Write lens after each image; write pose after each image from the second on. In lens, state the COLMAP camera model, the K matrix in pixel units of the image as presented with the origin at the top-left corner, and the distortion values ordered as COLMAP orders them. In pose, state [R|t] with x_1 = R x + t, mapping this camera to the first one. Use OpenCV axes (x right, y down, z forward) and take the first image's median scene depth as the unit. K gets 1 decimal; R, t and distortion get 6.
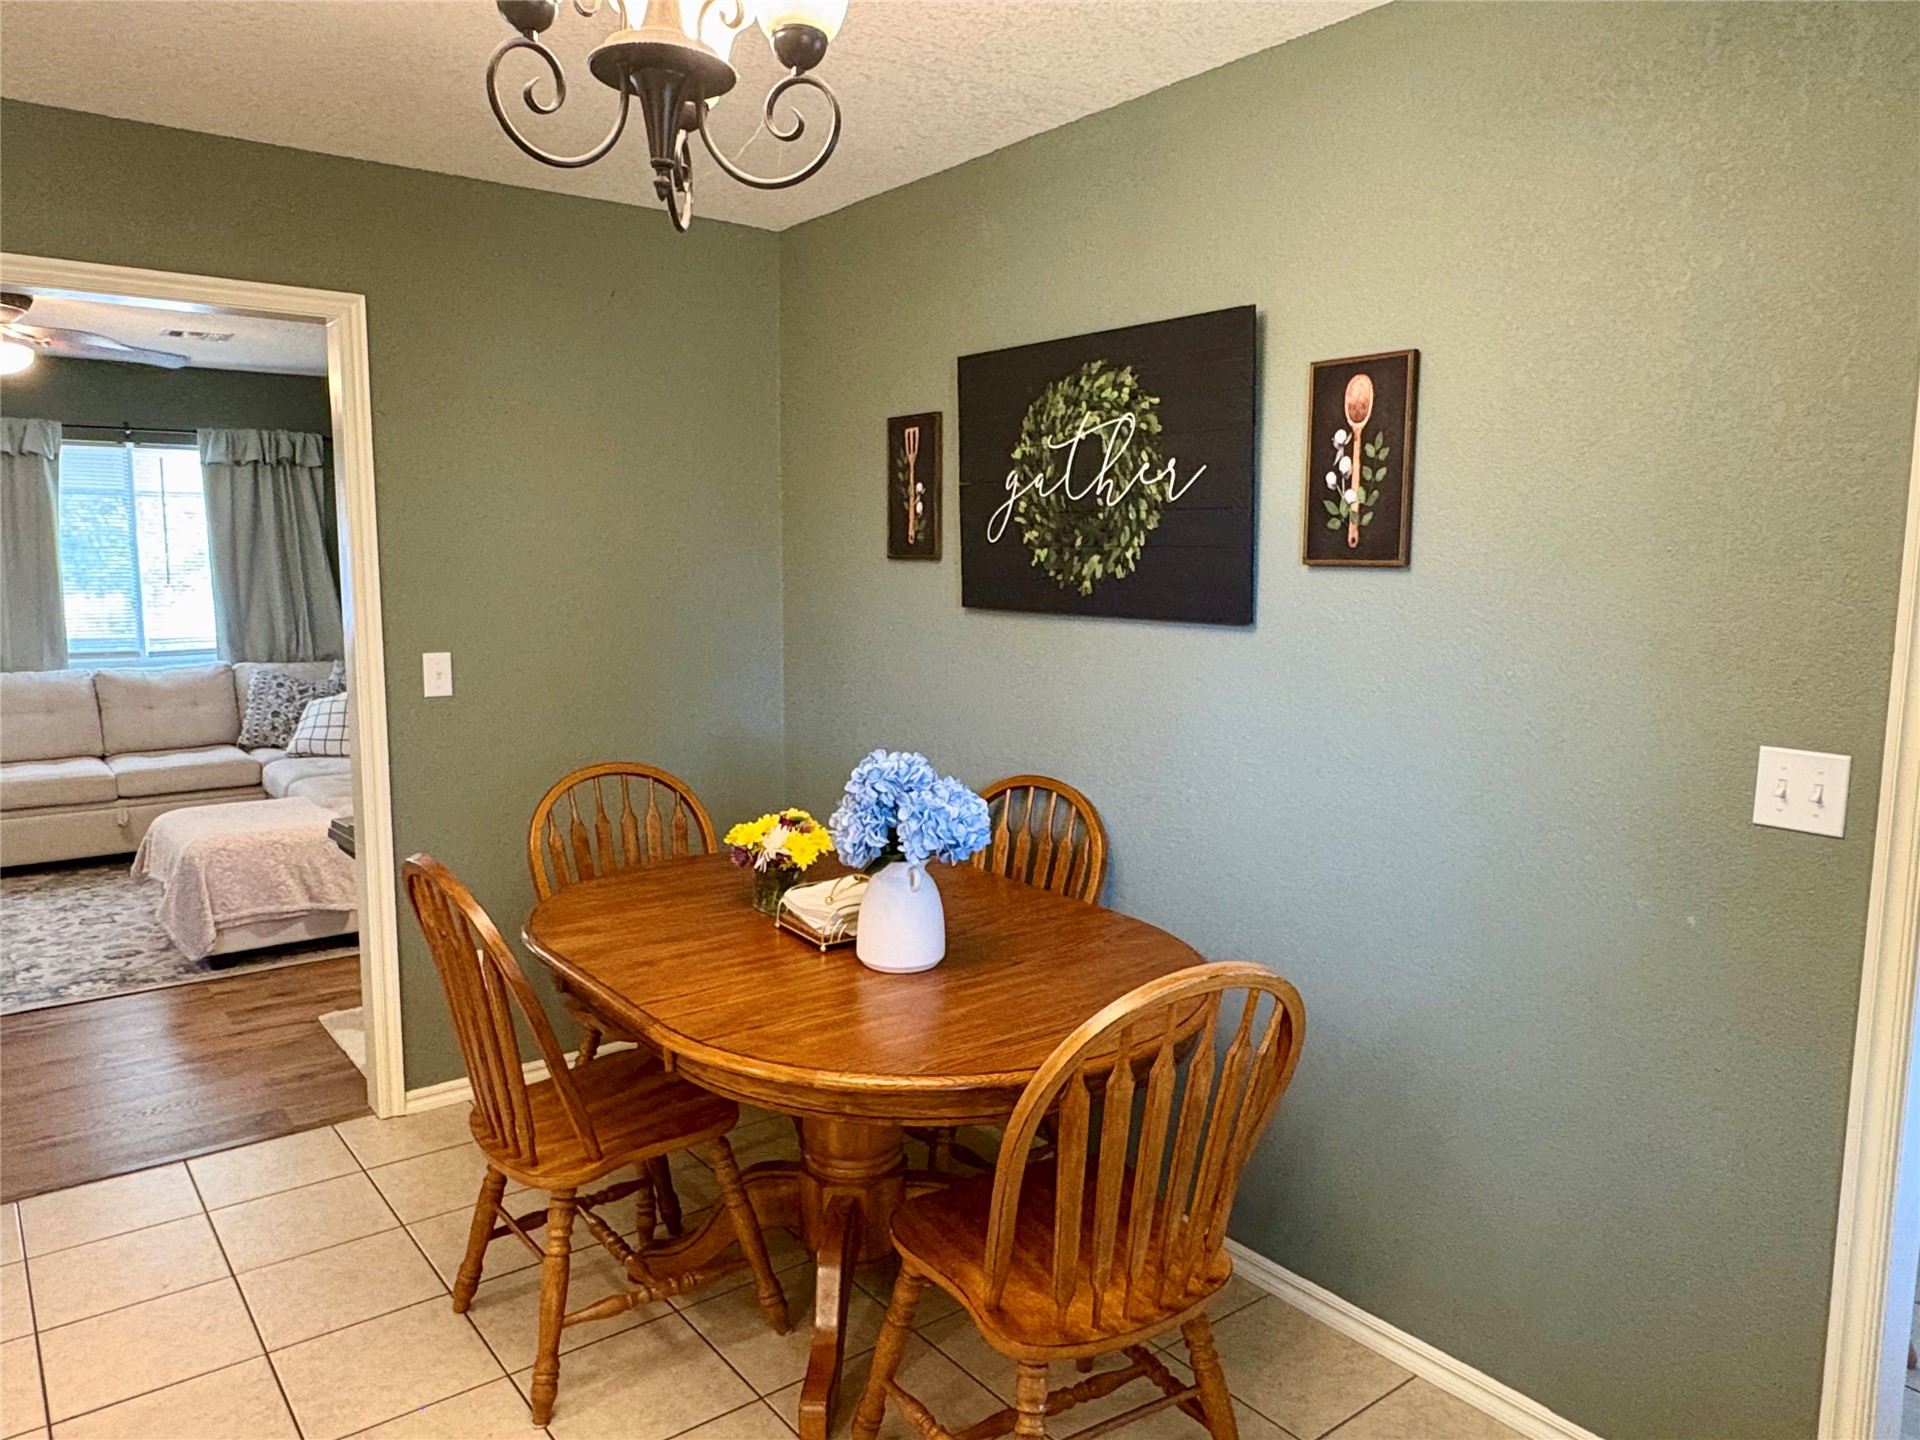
lens RADIAL K [[1291.4, 0, 954.4], [0, 1291.4, 729.8], [0, 0, 1]] dist [-0.004921, 0.003823]
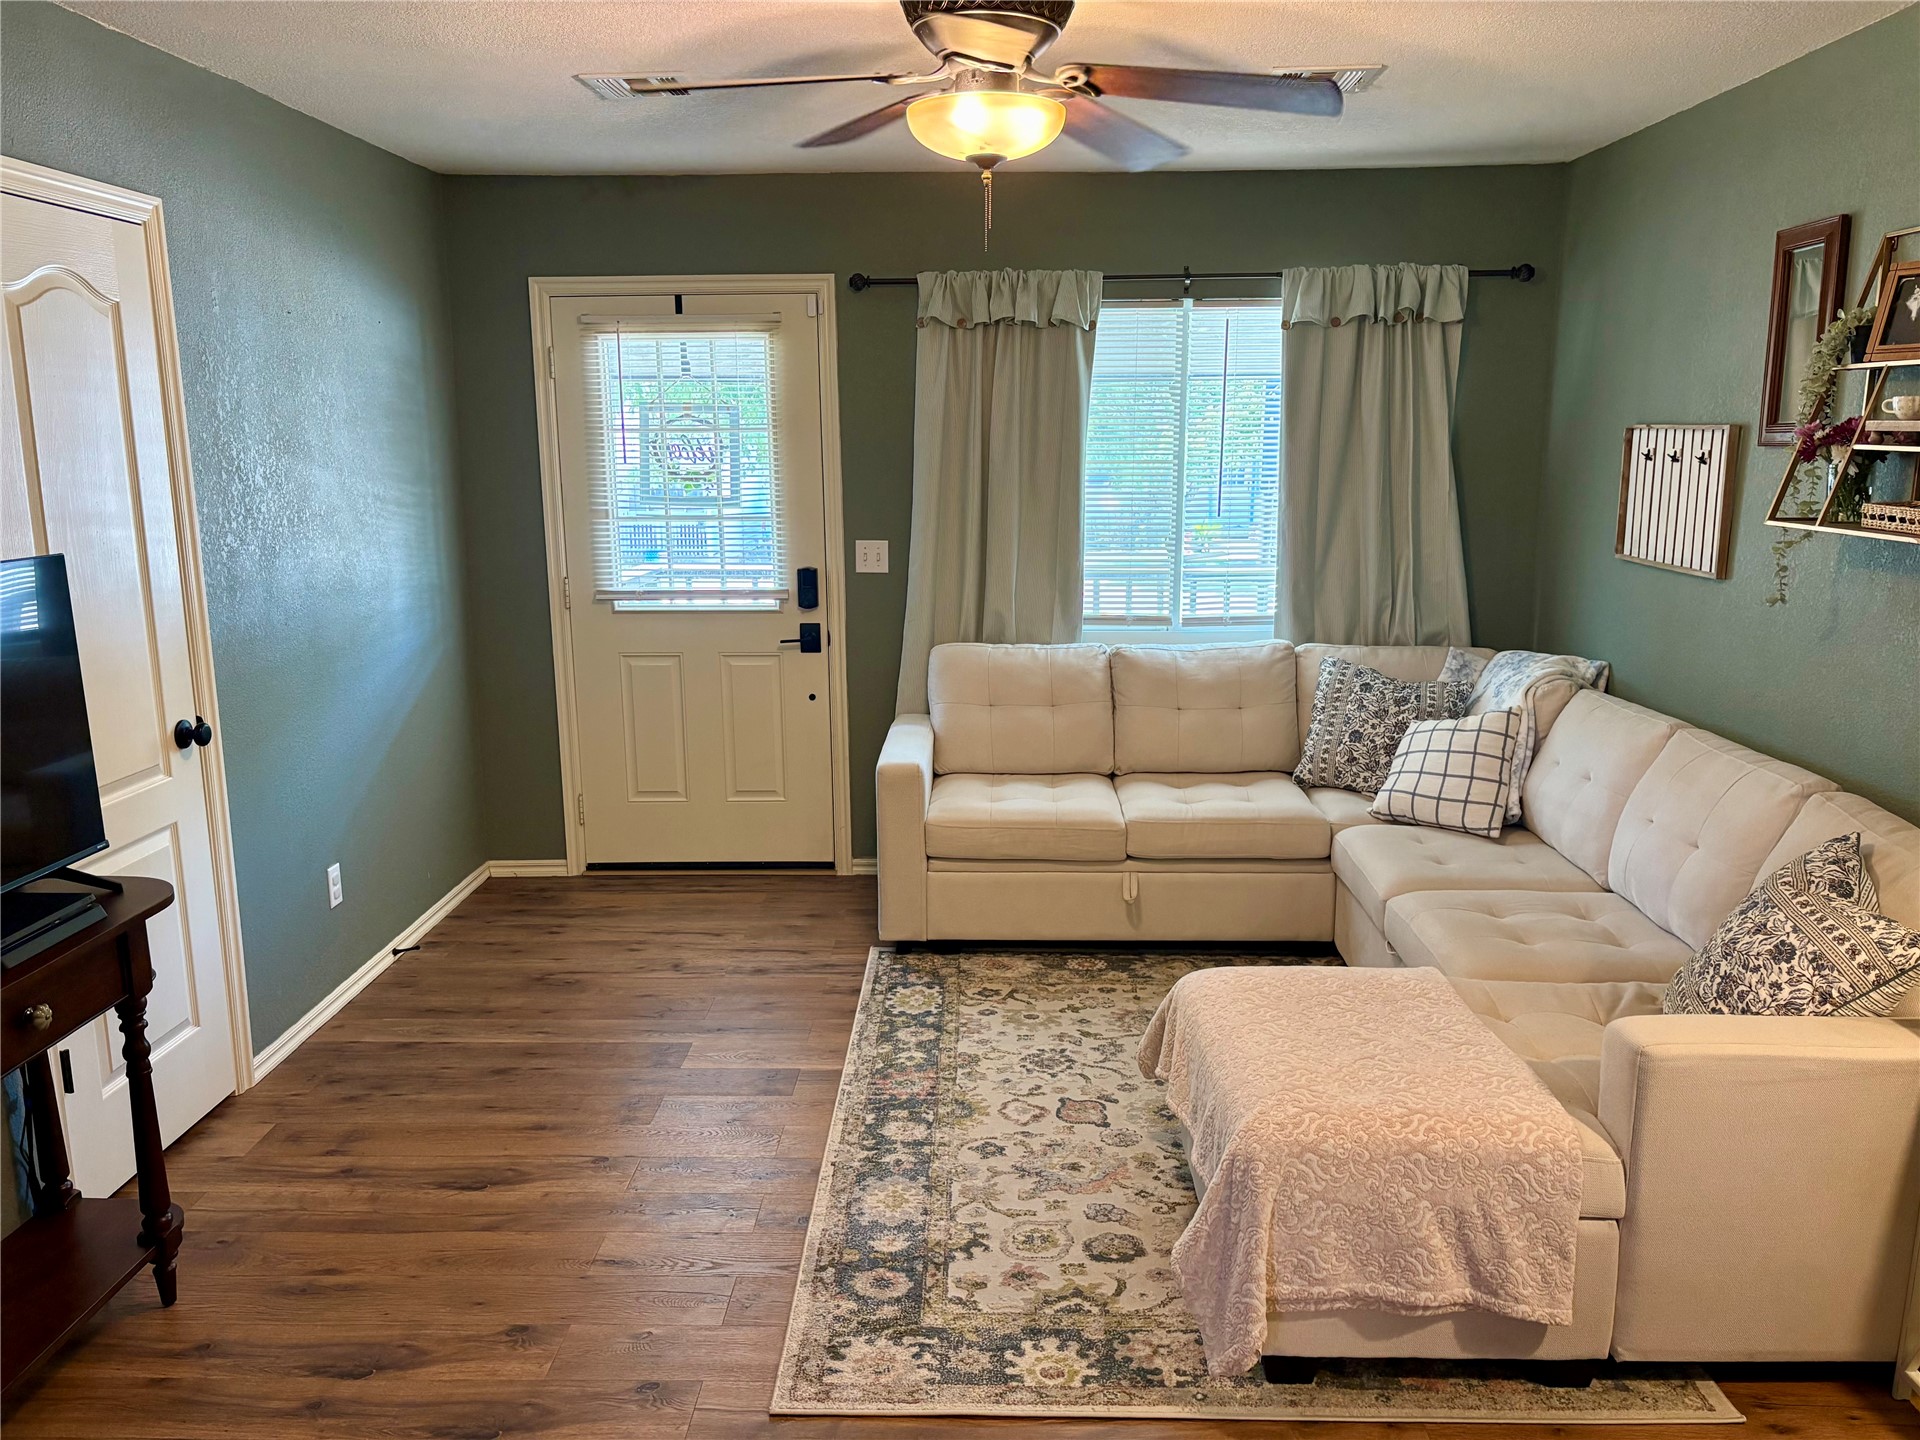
lens RADIAL K [[1447.9, 0, 960.0], [0, 1447.9, 720.0], [0, 0, 1]] dist [0.005018, -0.002540]
pose [[0.768742, 0.113455, -0.629416, -0.249544], [-0.075007, 0.993342, 0.087444, -0.068378], [0.635146, -0.020012, 0.772133, 0.366404]]
